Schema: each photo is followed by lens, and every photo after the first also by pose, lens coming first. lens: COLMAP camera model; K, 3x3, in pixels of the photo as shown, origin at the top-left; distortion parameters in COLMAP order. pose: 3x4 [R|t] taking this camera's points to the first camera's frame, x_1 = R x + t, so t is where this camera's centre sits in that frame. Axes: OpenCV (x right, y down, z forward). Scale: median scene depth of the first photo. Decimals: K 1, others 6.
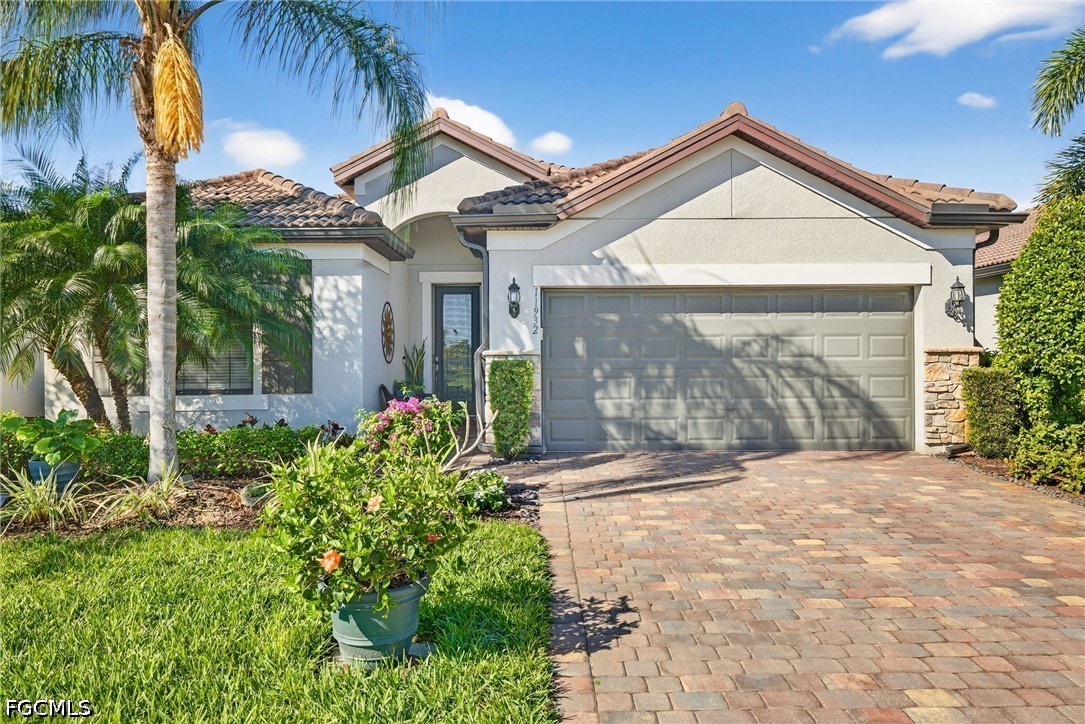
lens RADIAL K [[507.4, 0, 542.5], [0, 507.4, 362.0], [0, 0, 1]] dist [0.002659, 0.000193]
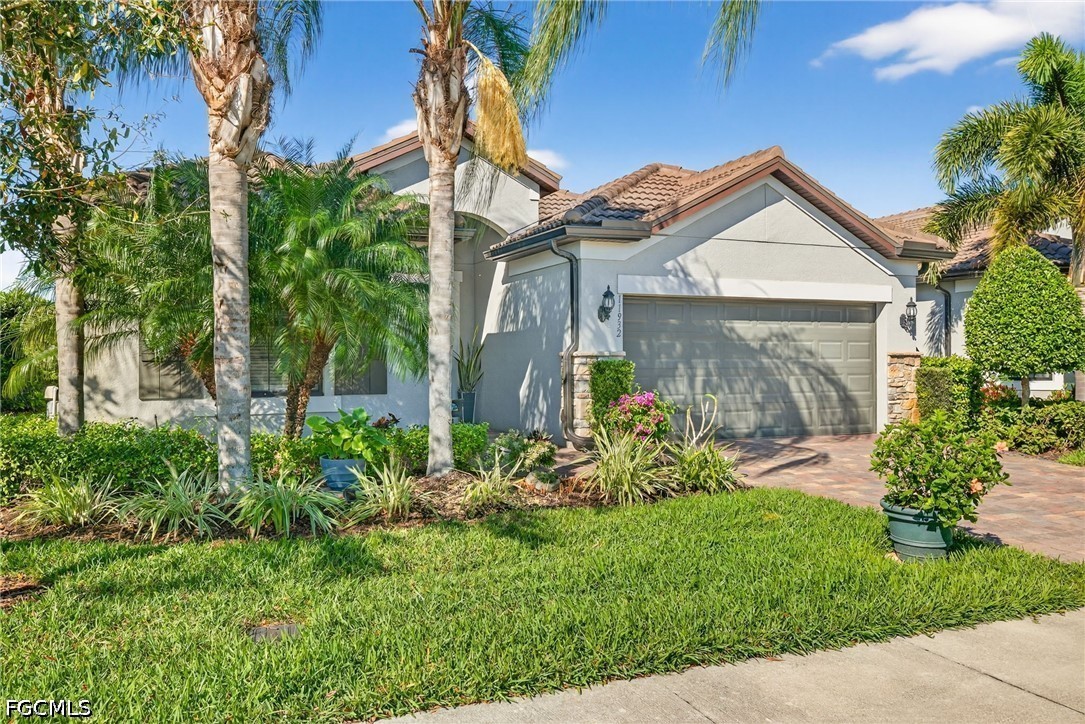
lens RADIAL K [[523.5, 0, 542.5], [0, 523.5, 362.0], [0, 0, 1]] dist [0.003405, 0.000197]
pose [[0.965595, 0.002870, 0.260036, -0.443160], [-0.002172, 0.999993, -0.002973, 0.003095], [-0.260043, 0.002306, 0.965594, -0.048152]]
